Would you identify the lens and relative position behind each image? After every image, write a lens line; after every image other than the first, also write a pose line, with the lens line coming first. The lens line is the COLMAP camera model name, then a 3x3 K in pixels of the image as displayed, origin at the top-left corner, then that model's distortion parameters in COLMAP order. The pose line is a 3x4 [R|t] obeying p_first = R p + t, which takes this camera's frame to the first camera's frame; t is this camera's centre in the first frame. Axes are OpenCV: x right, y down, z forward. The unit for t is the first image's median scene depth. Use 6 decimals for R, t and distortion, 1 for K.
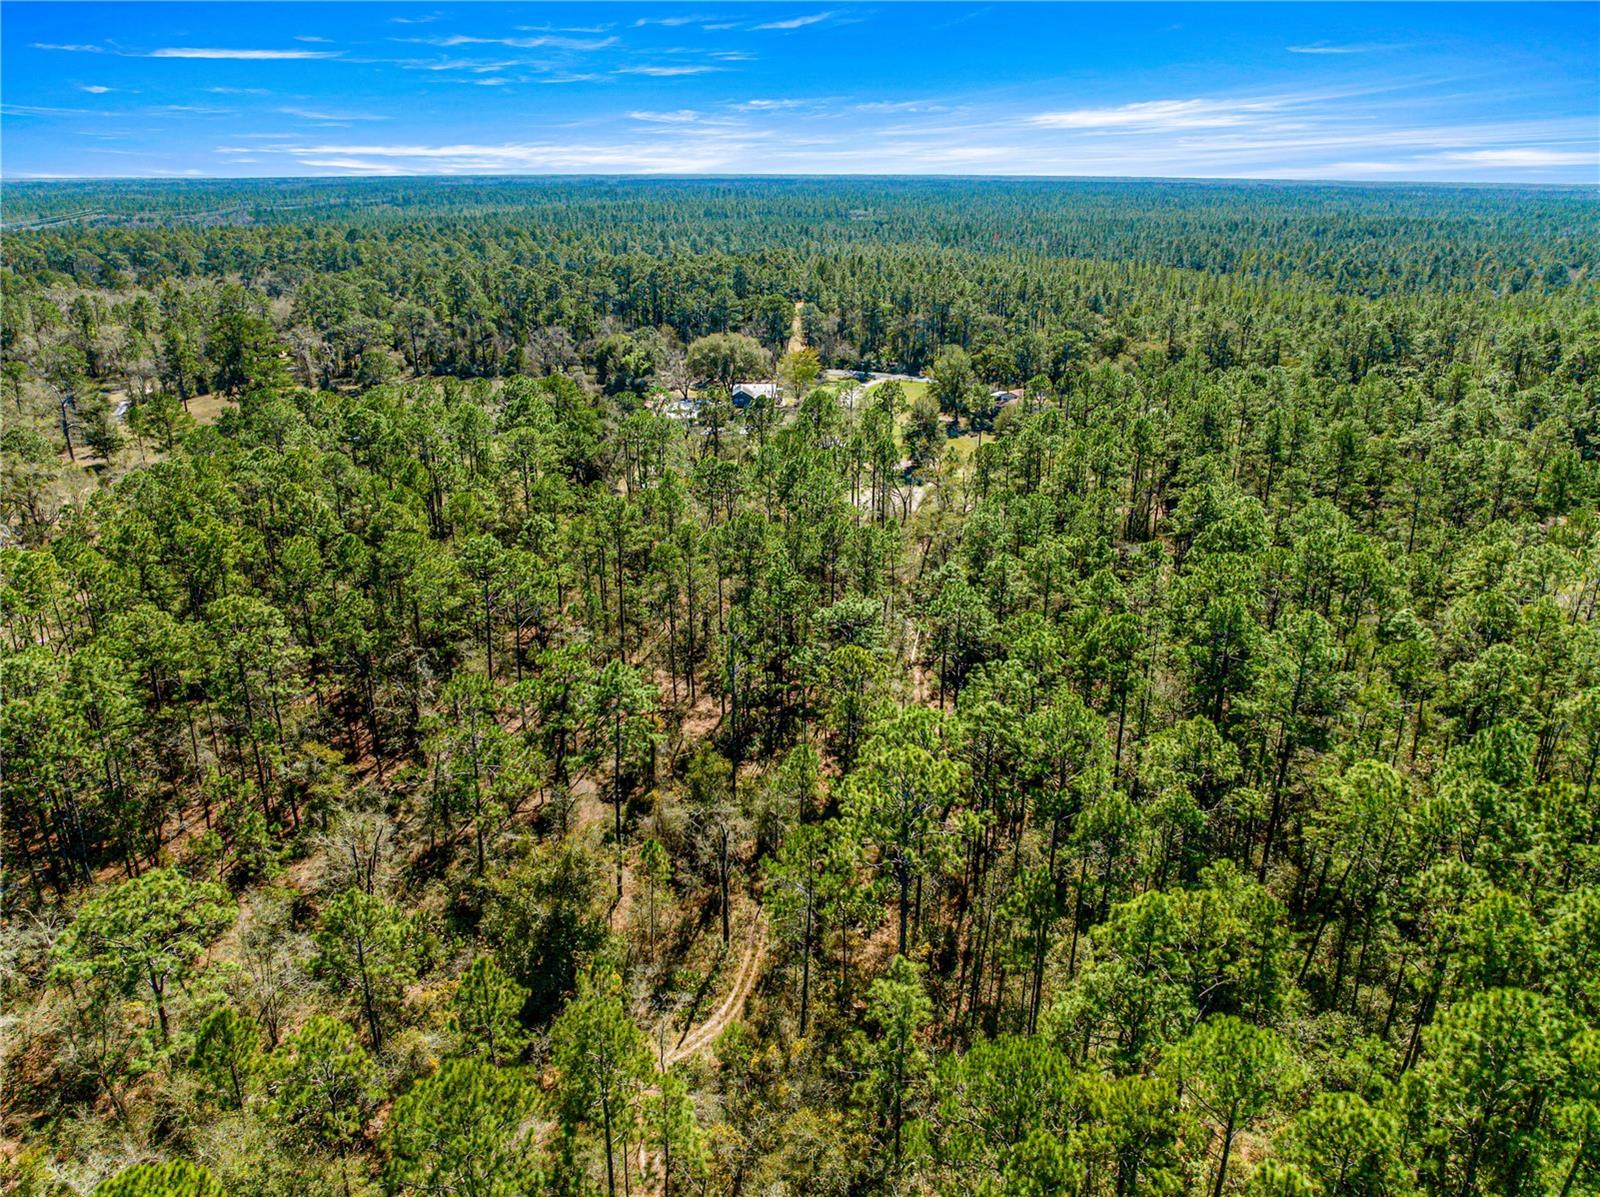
lens RADIAL K [[1129.7, 0, 798.1], [0, 1129.7, 599.8], [0, 0, 1]] dist [-0.041768, 0.002302]
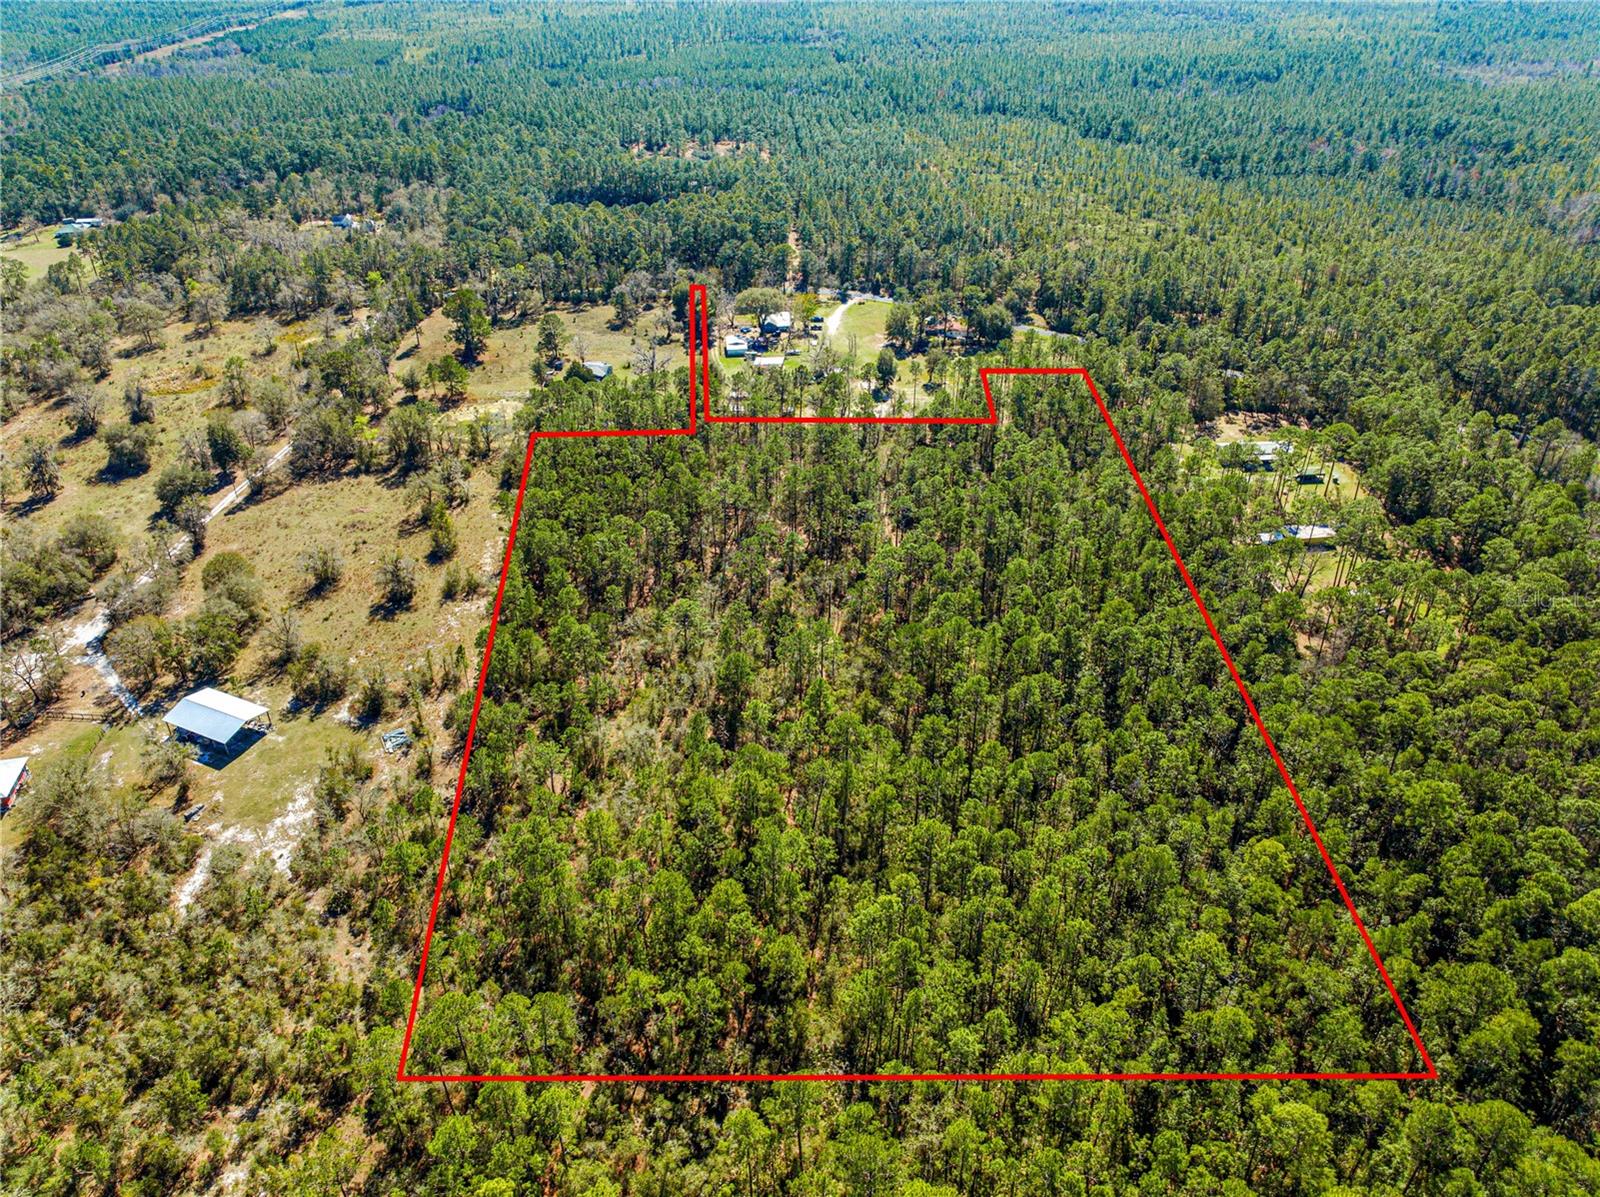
lens RADIAL K [[1129.7, 0, 801.1], [0, 1129.7, 598.0], [0, 0, 1]] dist [-0.041768, 0.002302]
pose [[0.998690, -0.032560, 0.039465, -0.097877], [0.024081, 0.979721, 0.198913, -0.141621], [-0.045141, -0.197702, 0.979222, -0.764328]]
